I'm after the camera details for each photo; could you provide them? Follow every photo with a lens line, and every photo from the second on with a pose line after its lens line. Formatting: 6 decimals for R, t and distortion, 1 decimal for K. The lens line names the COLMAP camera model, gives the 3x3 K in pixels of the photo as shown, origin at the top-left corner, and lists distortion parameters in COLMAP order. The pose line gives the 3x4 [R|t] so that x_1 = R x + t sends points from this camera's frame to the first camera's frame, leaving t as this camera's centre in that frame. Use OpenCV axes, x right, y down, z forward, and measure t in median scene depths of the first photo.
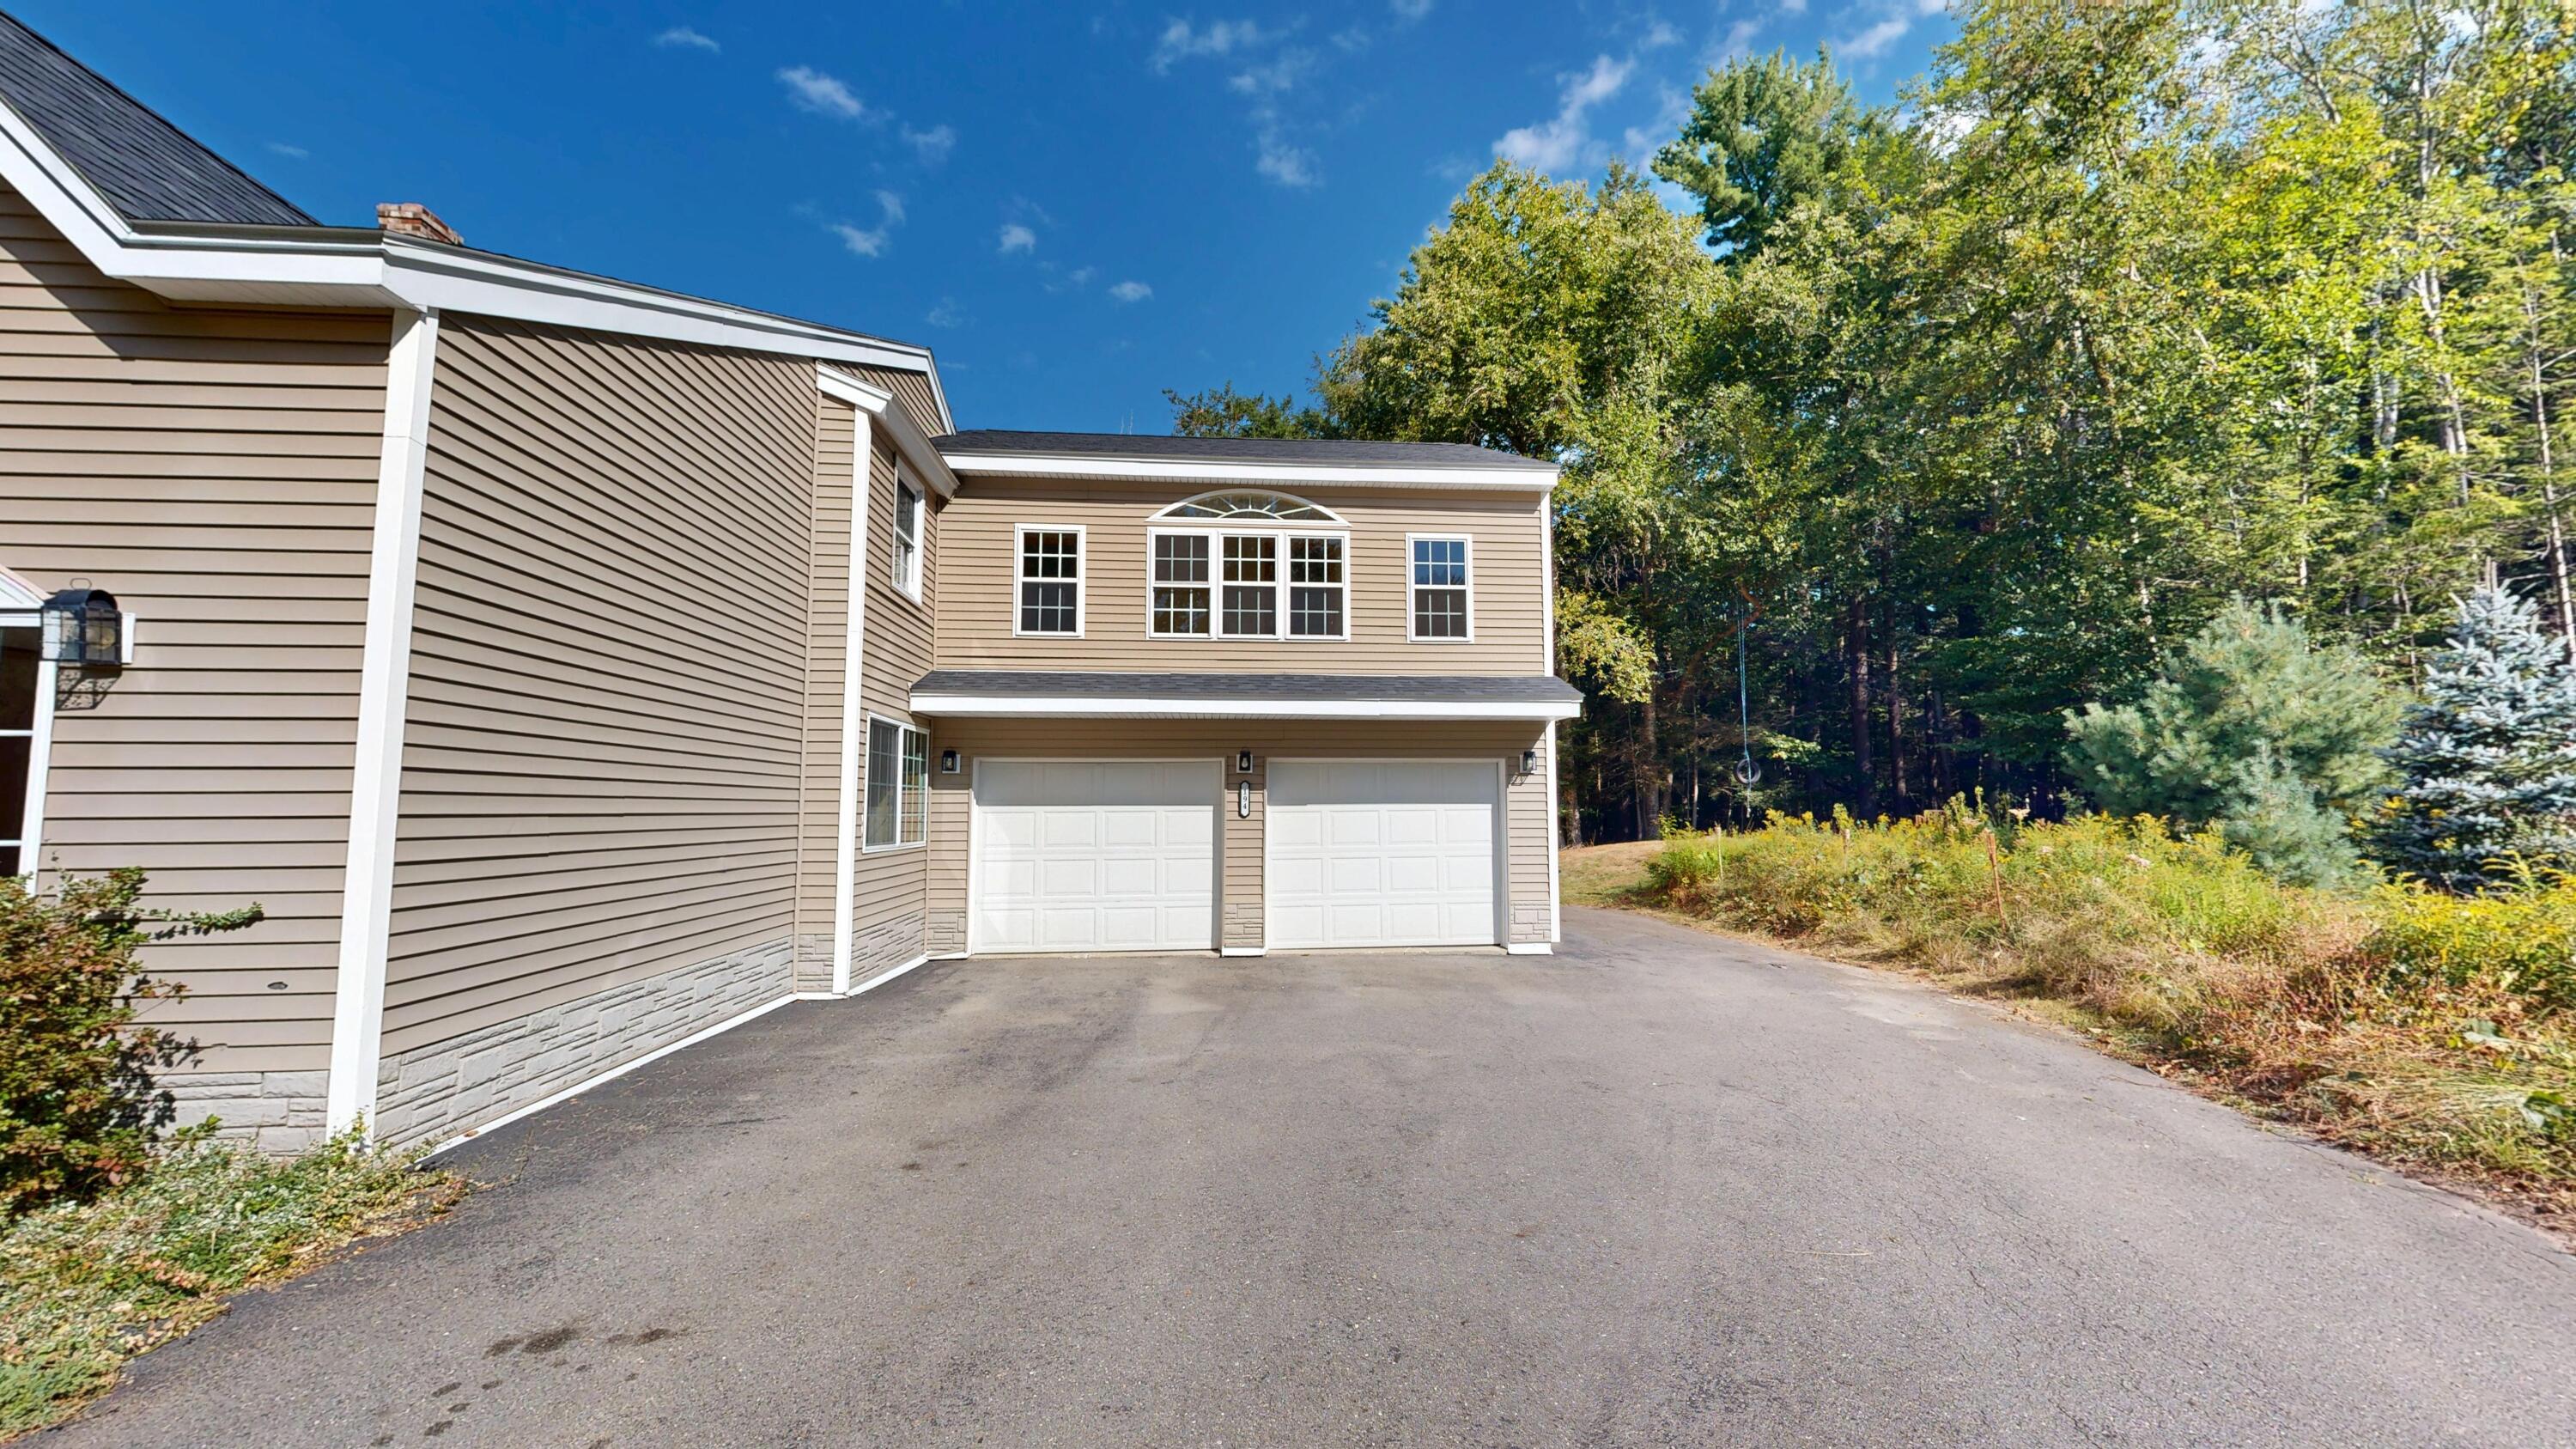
lens RADIAL K [[947.1, 0, 1289.7], [0, 947.1, 730.4], [0, 0, 1]] dist [0.000101, 0.000036]
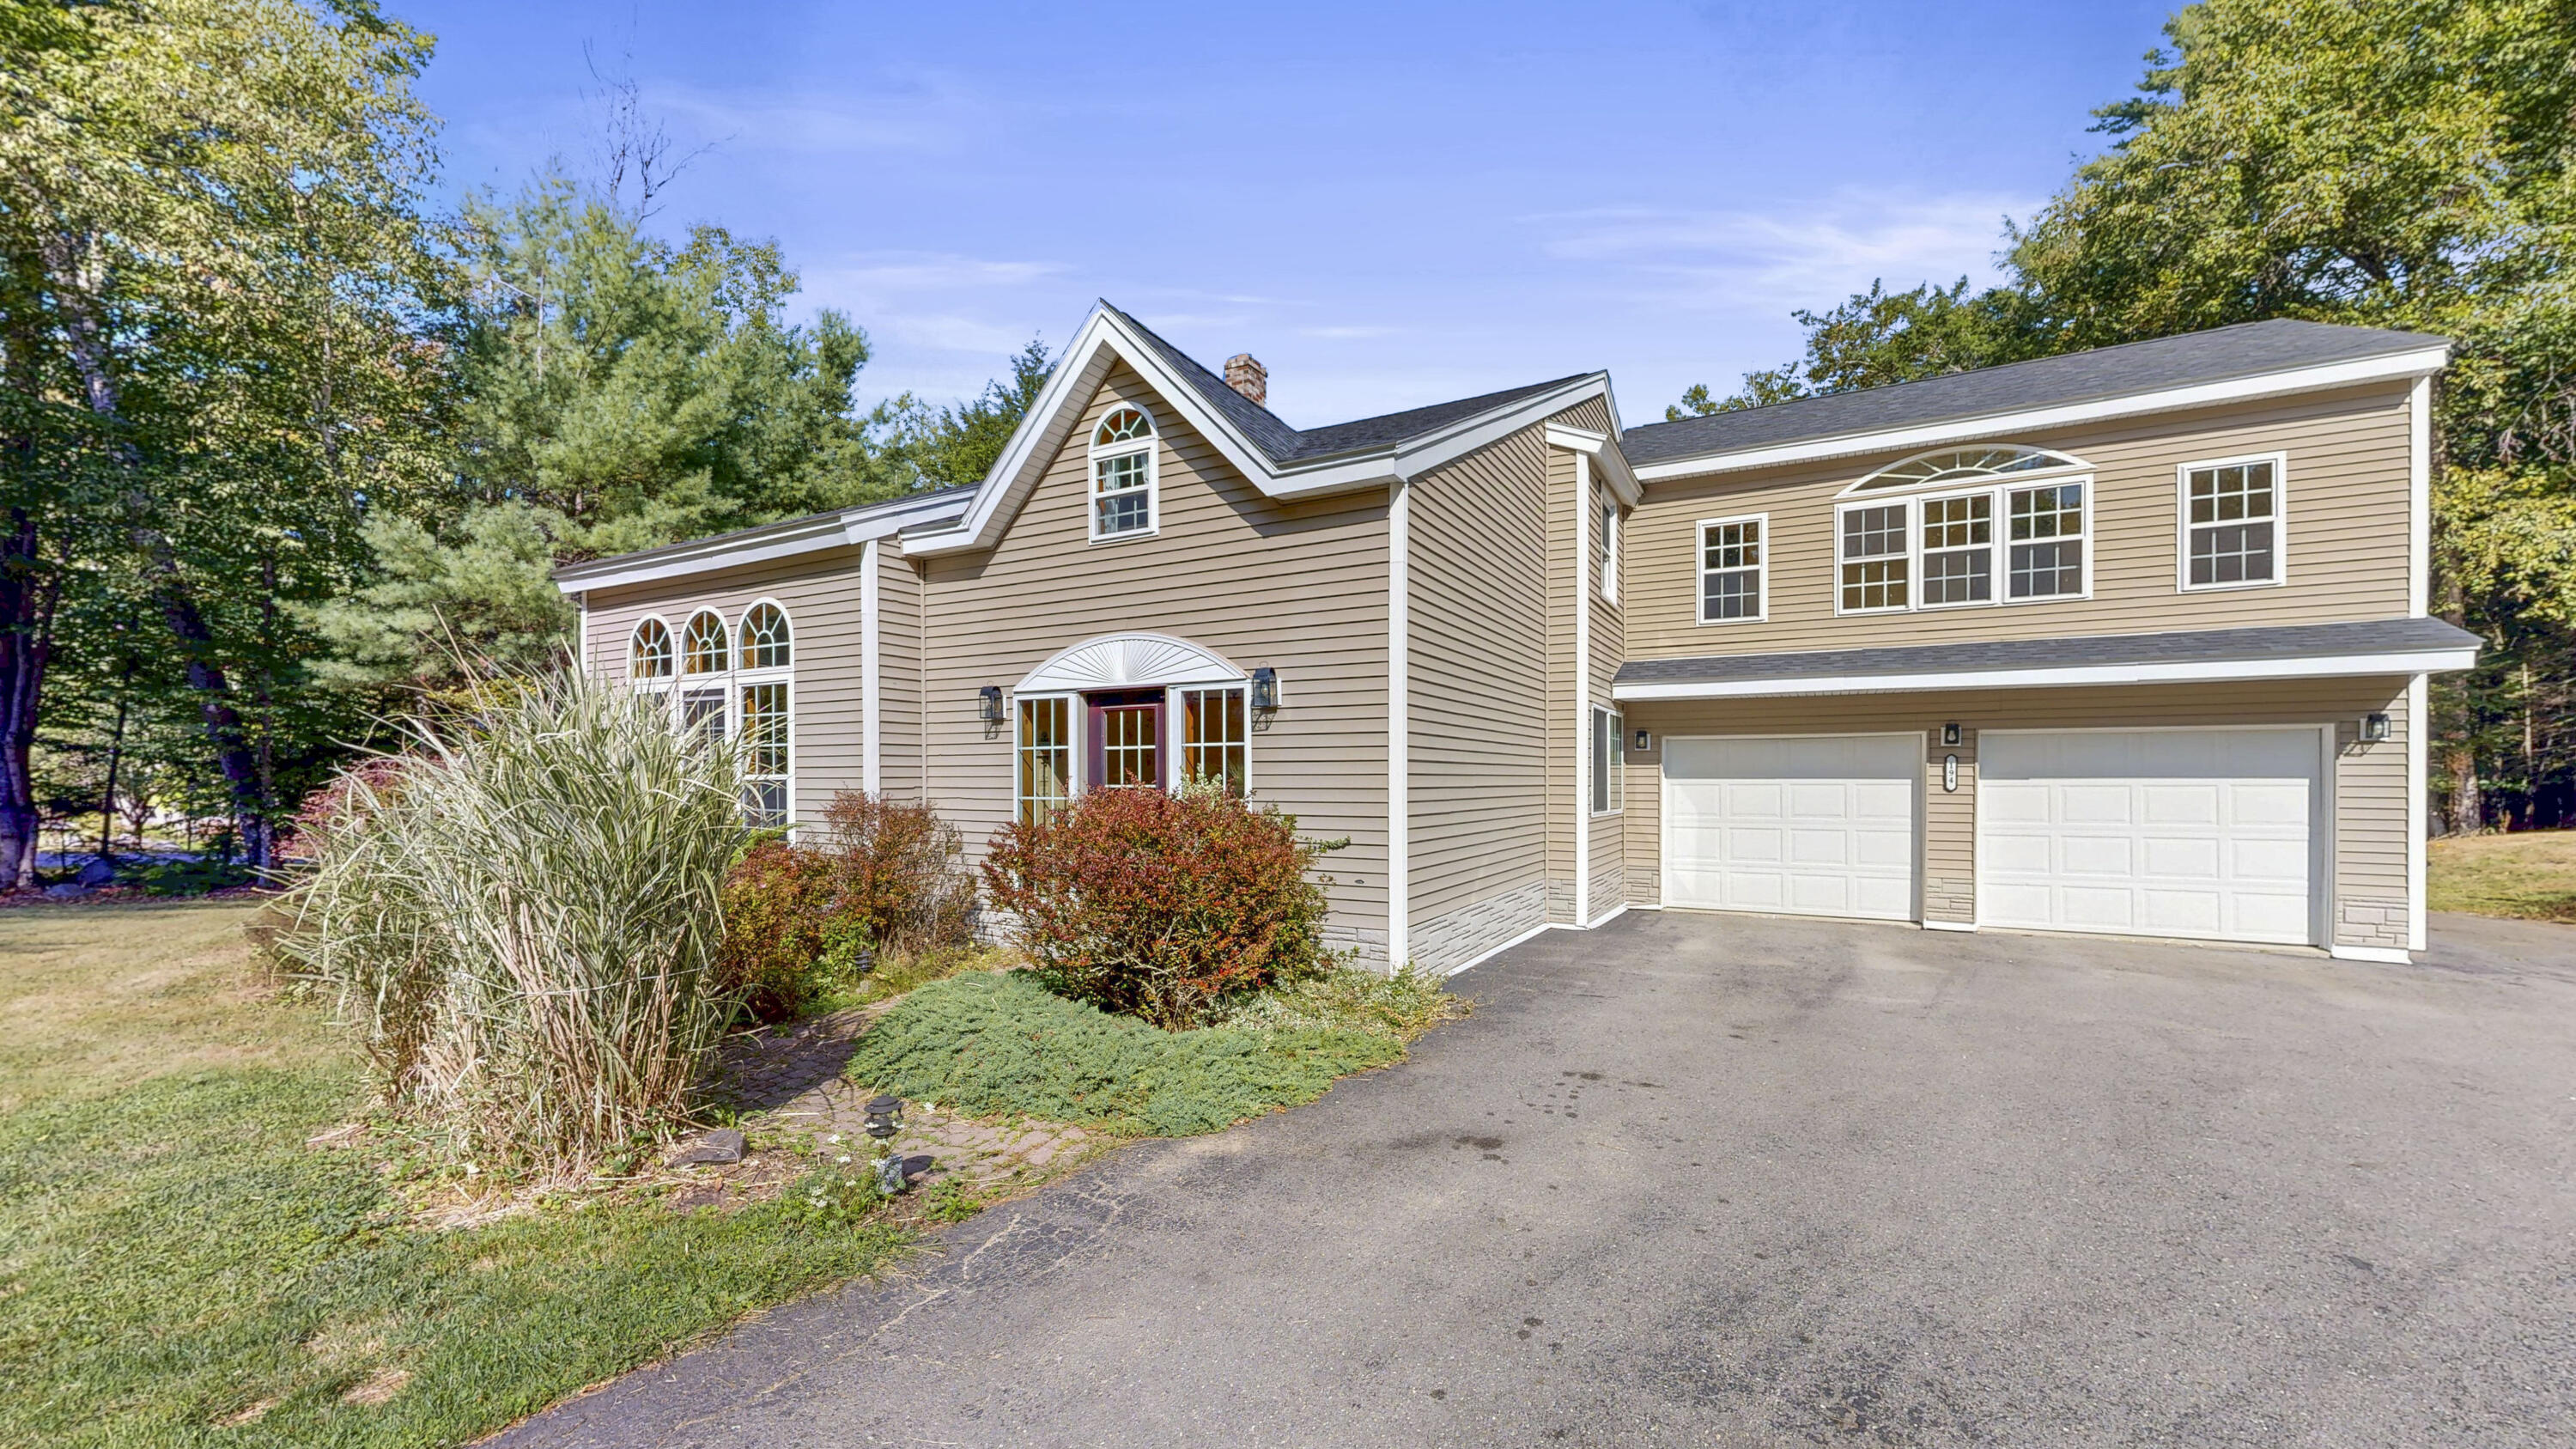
lens RADIAL K [[968.5, 0, 1282.0], [0, 968.5, 779.1], [0, 0, 1]] dist [-0.001229, -0.000081]
pose [[0.826831, 0.003764, -0.562437, -0.055923], [0.044030, 0.996476, 0.071397, -0.022506], [0.560724, -0.083797, 0.823752, -0.208799]]
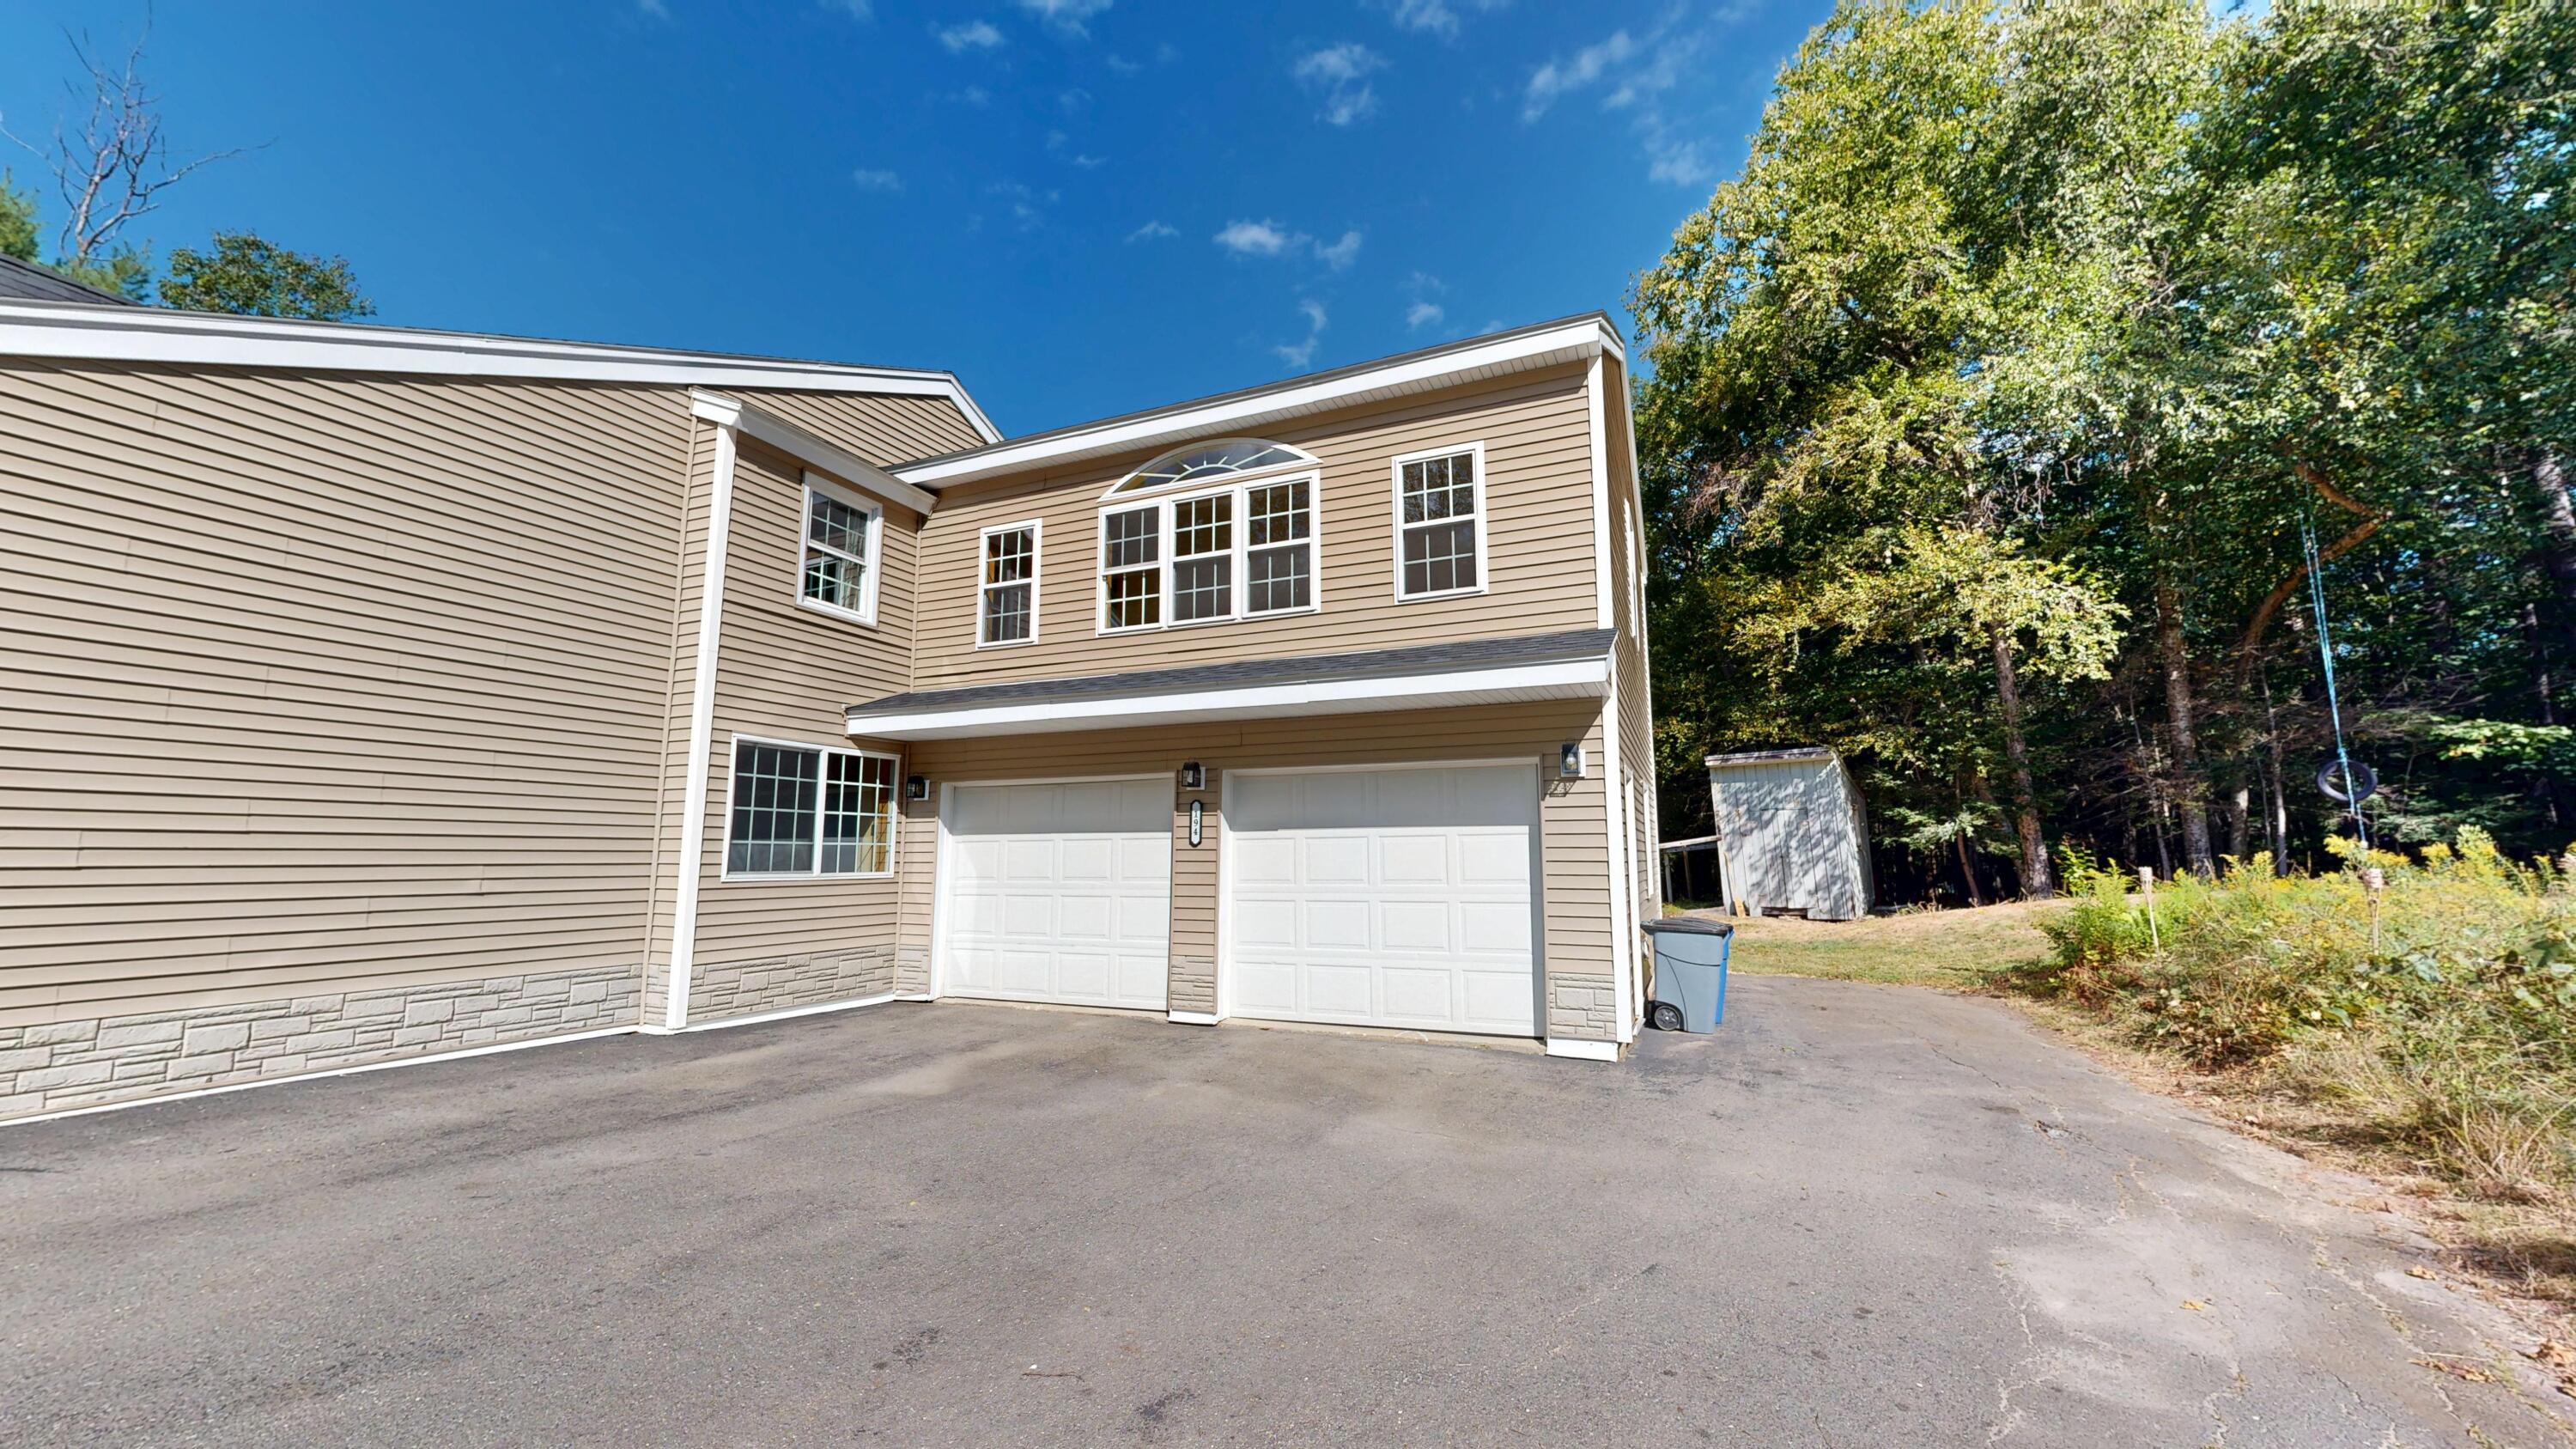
lens RADIAL K [[952.3, 0, 1282.7], [0, 952.3, 727.2], [0, 0, 1]] dist [-0.000262, -0.000033]
pose [[0.880389, -0.063193, -0.470023, 0.391694], [0.040307, 0.997467, -0.058608, 0.041545], [0.472536, 0.032652, 0.880706, 0.323570]]
